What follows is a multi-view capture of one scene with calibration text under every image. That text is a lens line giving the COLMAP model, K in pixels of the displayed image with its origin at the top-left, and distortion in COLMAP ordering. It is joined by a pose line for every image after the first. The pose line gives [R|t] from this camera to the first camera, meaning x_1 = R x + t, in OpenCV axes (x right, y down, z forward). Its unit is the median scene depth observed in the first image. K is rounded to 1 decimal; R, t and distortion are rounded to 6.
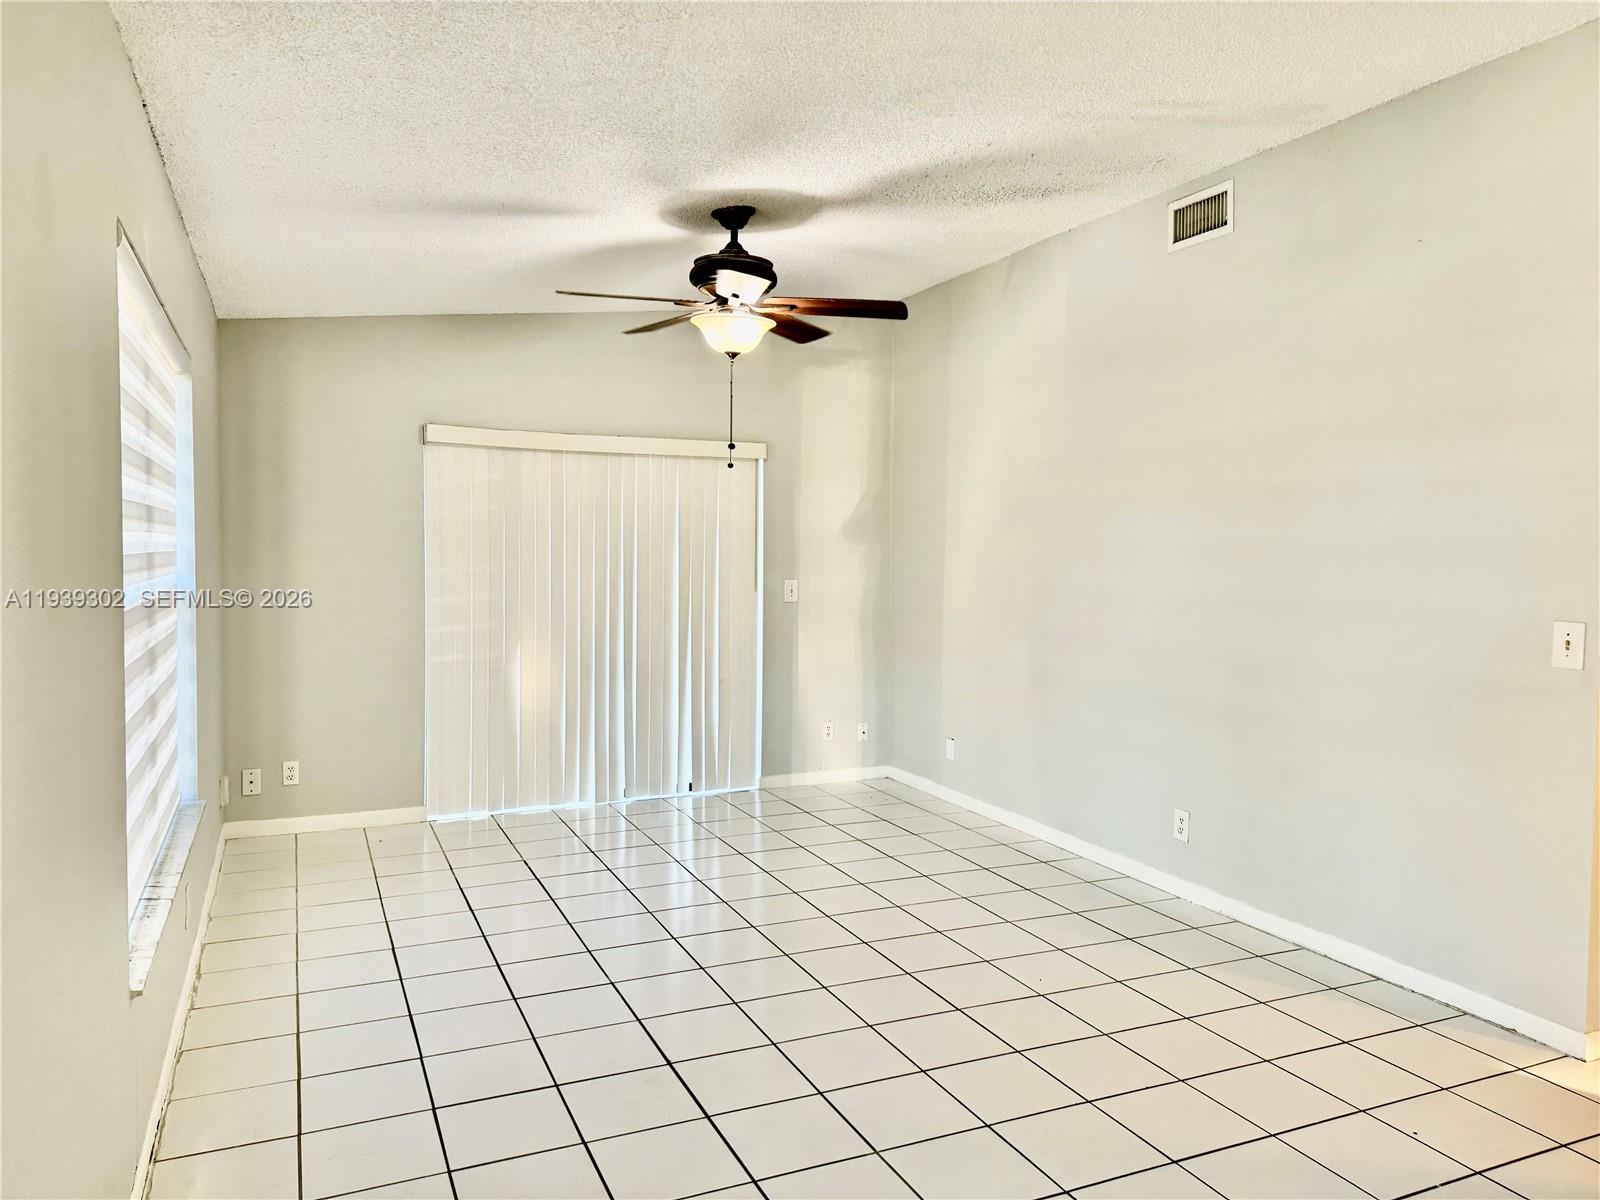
lens RADIAL K [[1124.1, 0, 796.8], [0, 1124.1, 595.9], [0, 0, 1]] dist [0.103905, -0.128277]
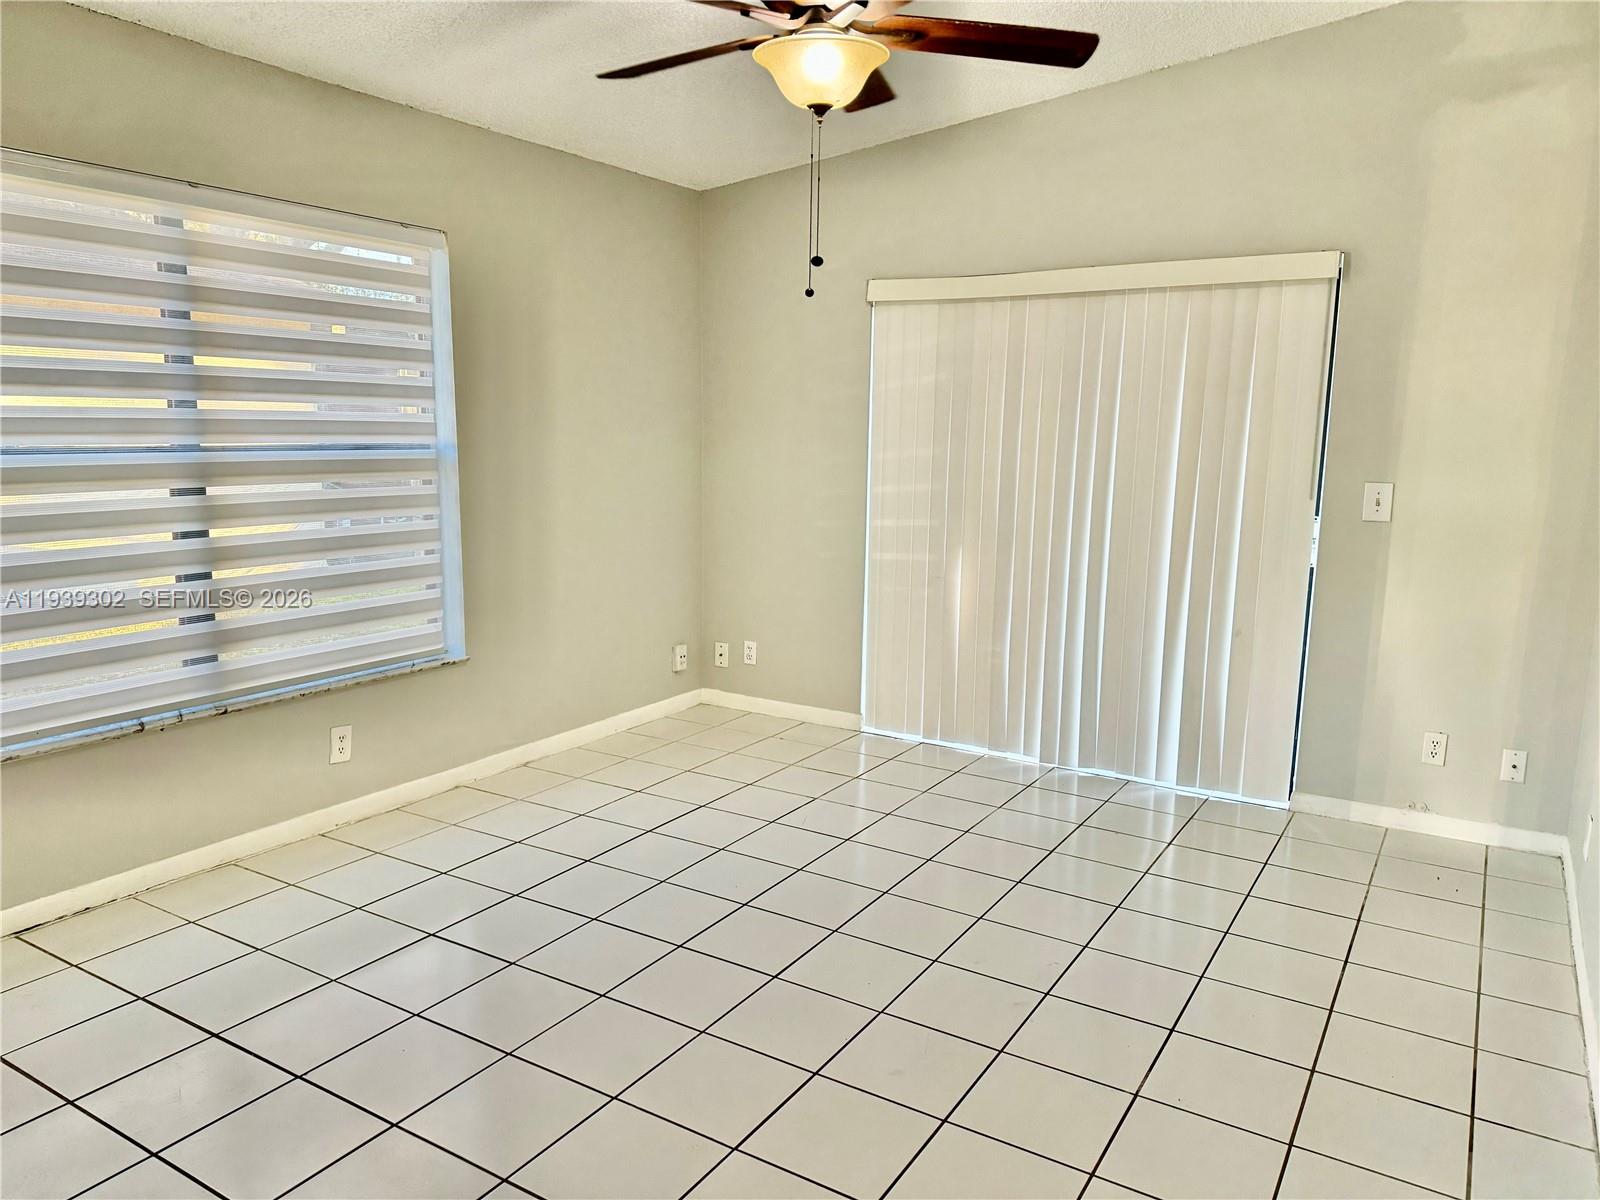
lens RADIAL K [[1124.1, 0, 796.8], [0, 1124.1, 595.9], [0, 0, 1]] dist [0.103905, -0.128277]
pose [[0.561701, 0.126890, -0.817551, 0.358911], [-0.050276, 0.991578, 0.119358, -0.013554], [0.825811, -0.025940, 0.563350, 0.450255]]
